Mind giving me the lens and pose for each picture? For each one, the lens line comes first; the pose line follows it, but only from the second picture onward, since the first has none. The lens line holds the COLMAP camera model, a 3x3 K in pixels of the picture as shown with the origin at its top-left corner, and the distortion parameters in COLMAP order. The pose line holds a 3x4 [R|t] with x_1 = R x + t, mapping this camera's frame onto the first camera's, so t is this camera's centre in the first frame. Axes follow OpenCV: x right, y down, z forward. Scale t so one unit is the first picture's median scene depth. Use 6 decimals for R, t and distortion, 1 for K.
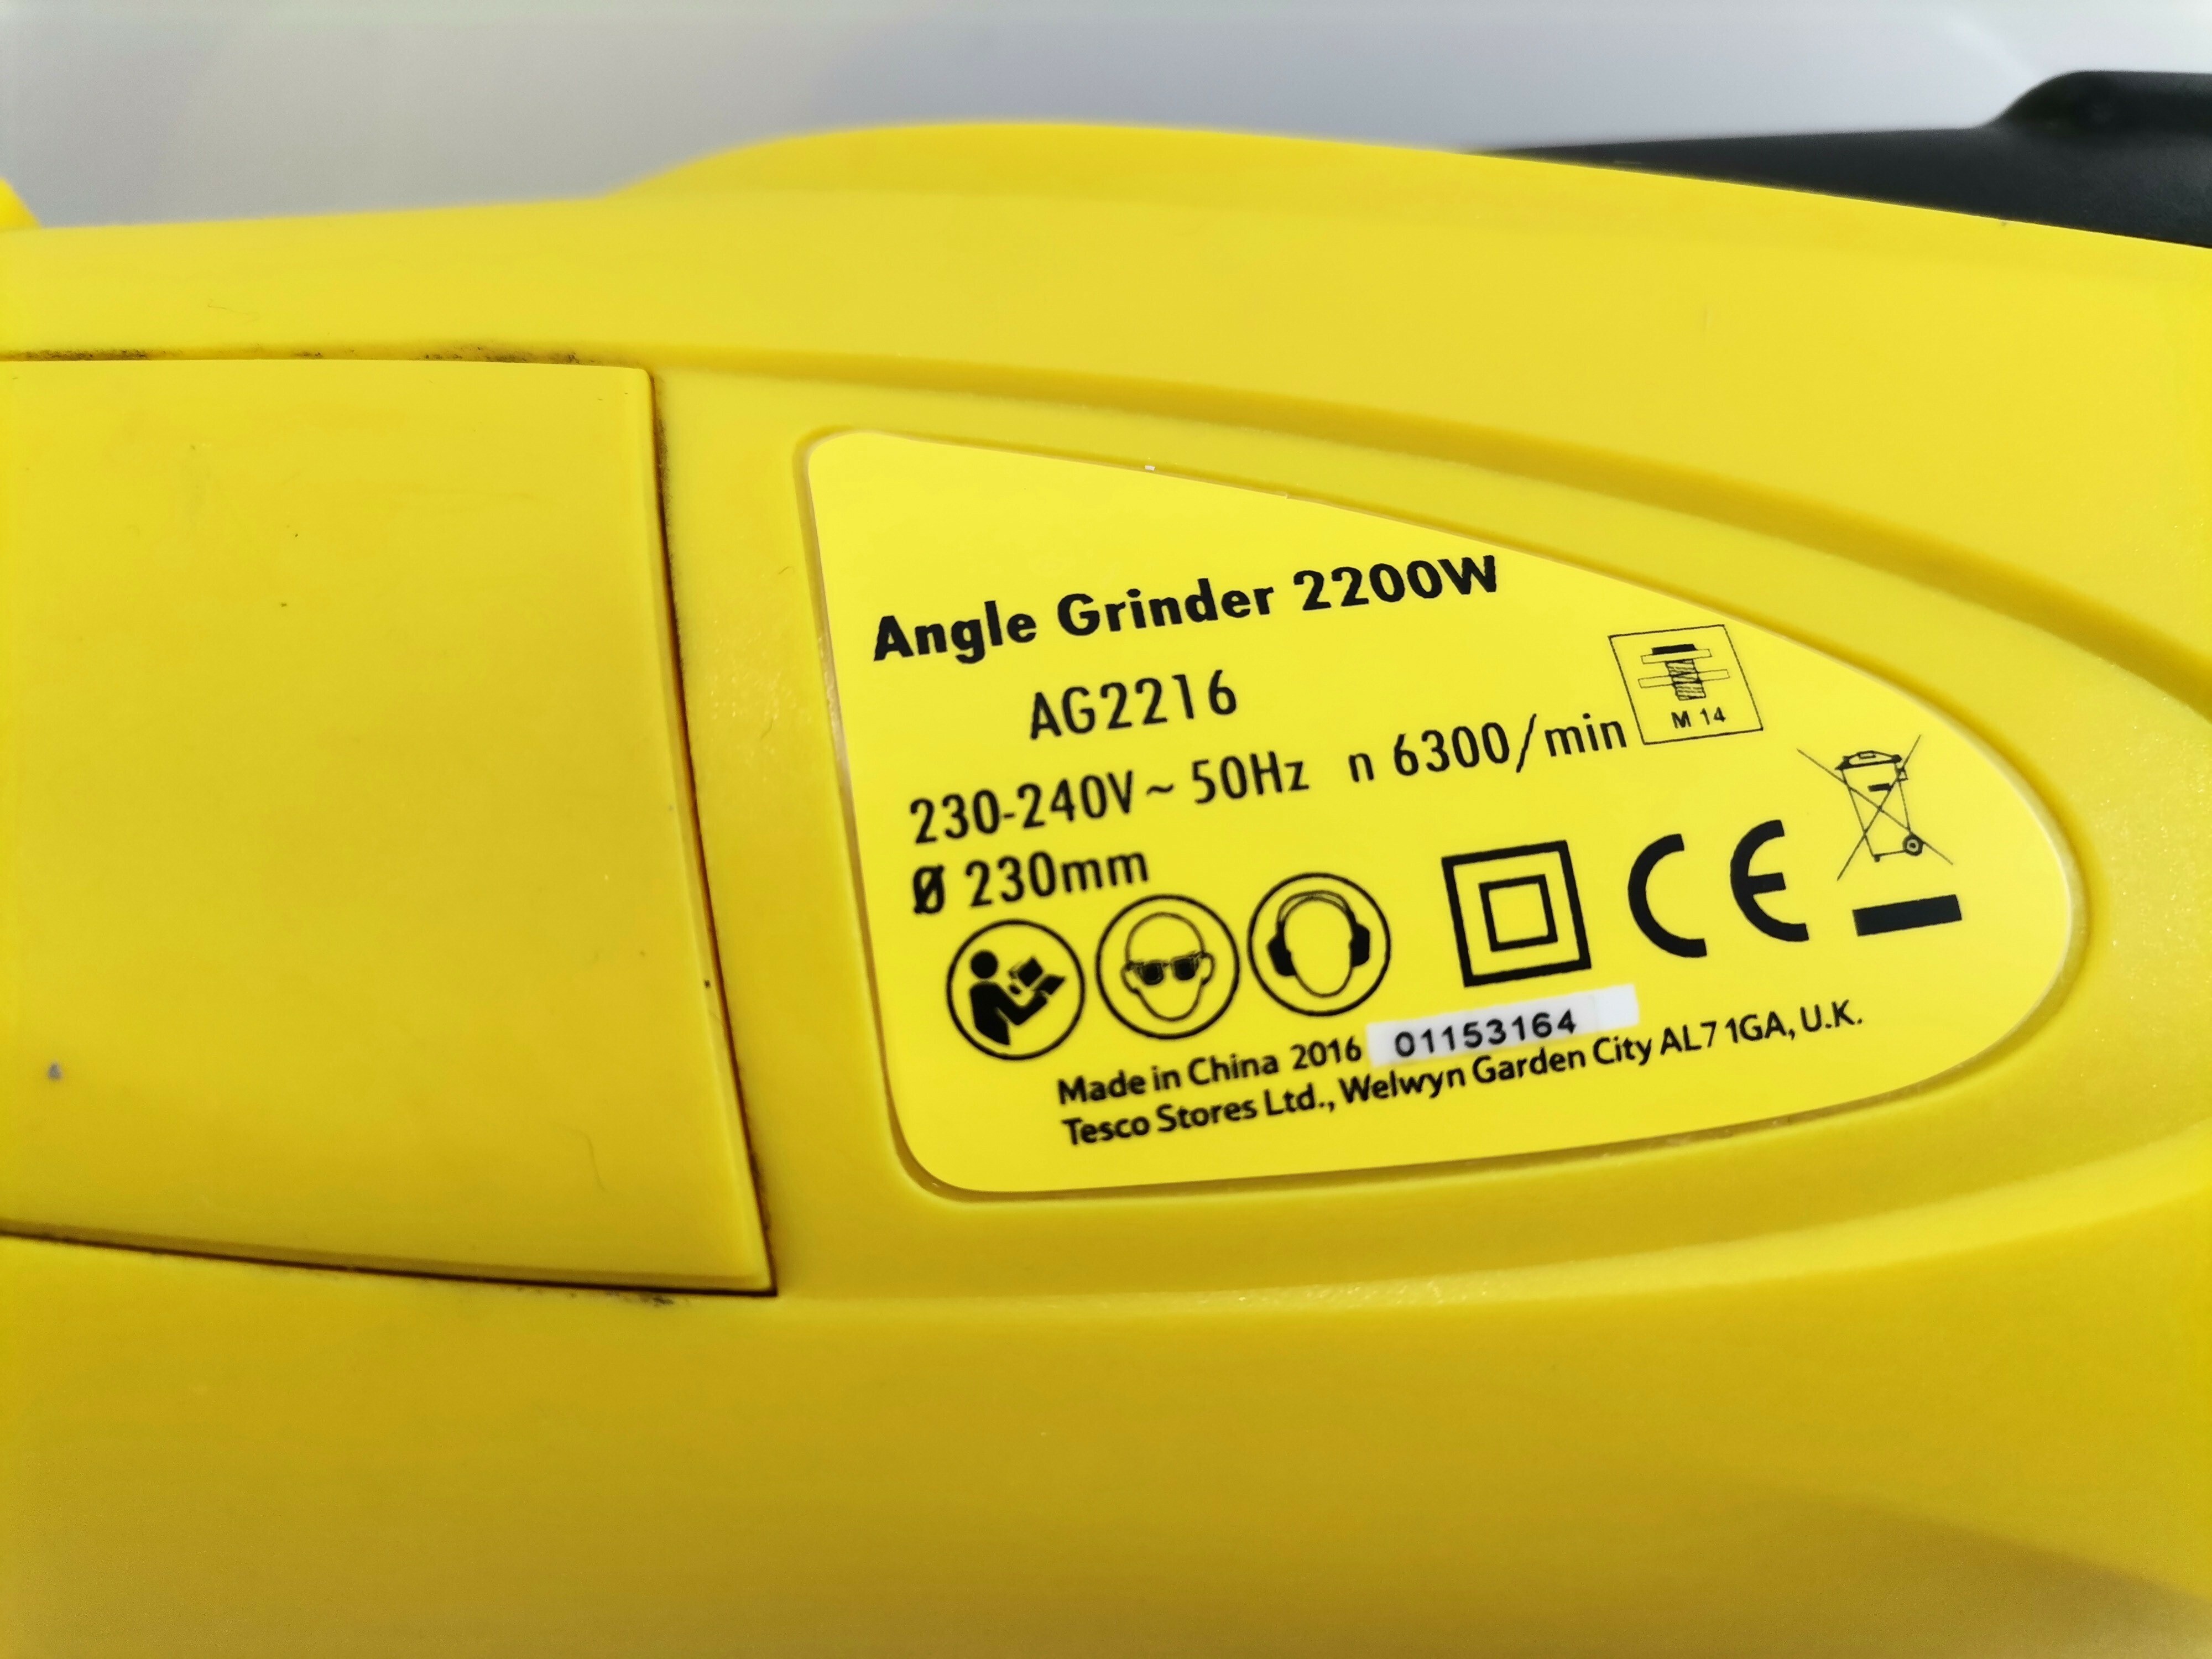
lens RADIAL K [[1687.6, 0, 1114.2], [0, 1687.6, 838.7], [0, 0, 1]] dist [0.018074, -0.013612]
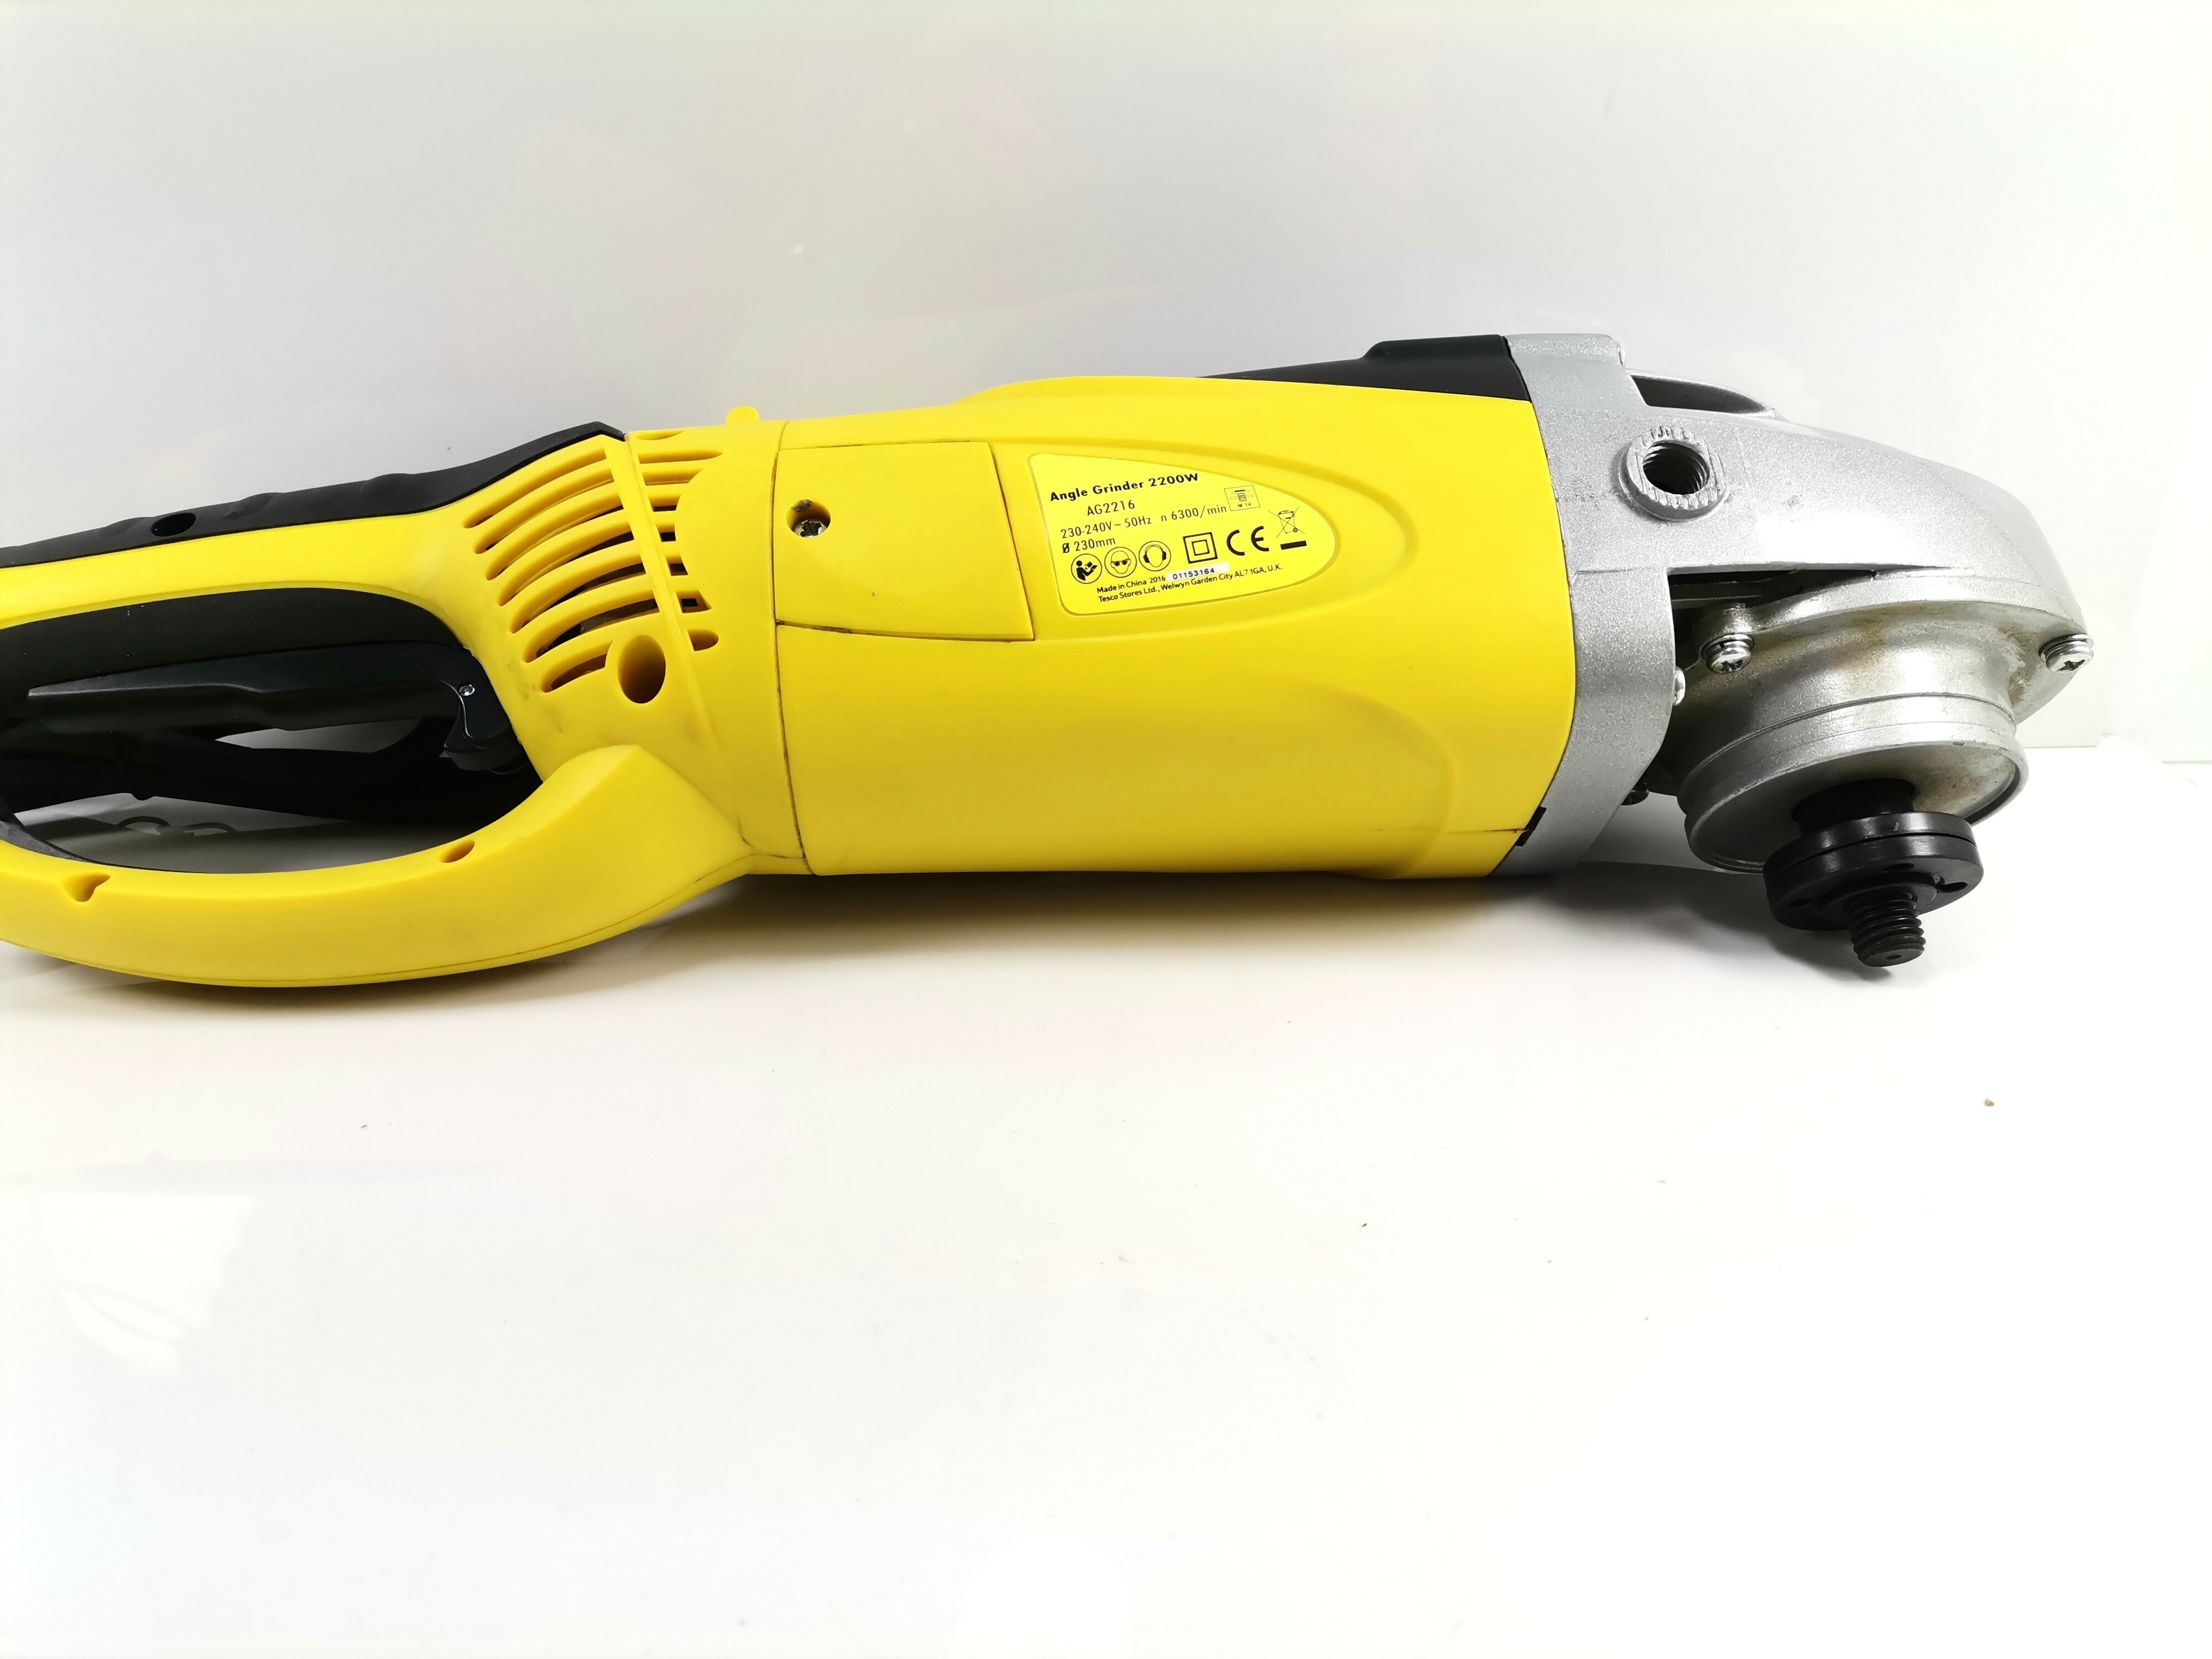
lens RADIAL K [[1687.6, 0, 1098.3], [0, 1687.6, 822.7], [0, 0, 1]] dist [0.018074, -0.013612]
pose [[0.997741, -0.050397, -0.044409, 0.132090], [0.045056, 0.992460, -0.113989, 1.223988], [0.049819, 0.111731, 0.992489, -3.235004]]
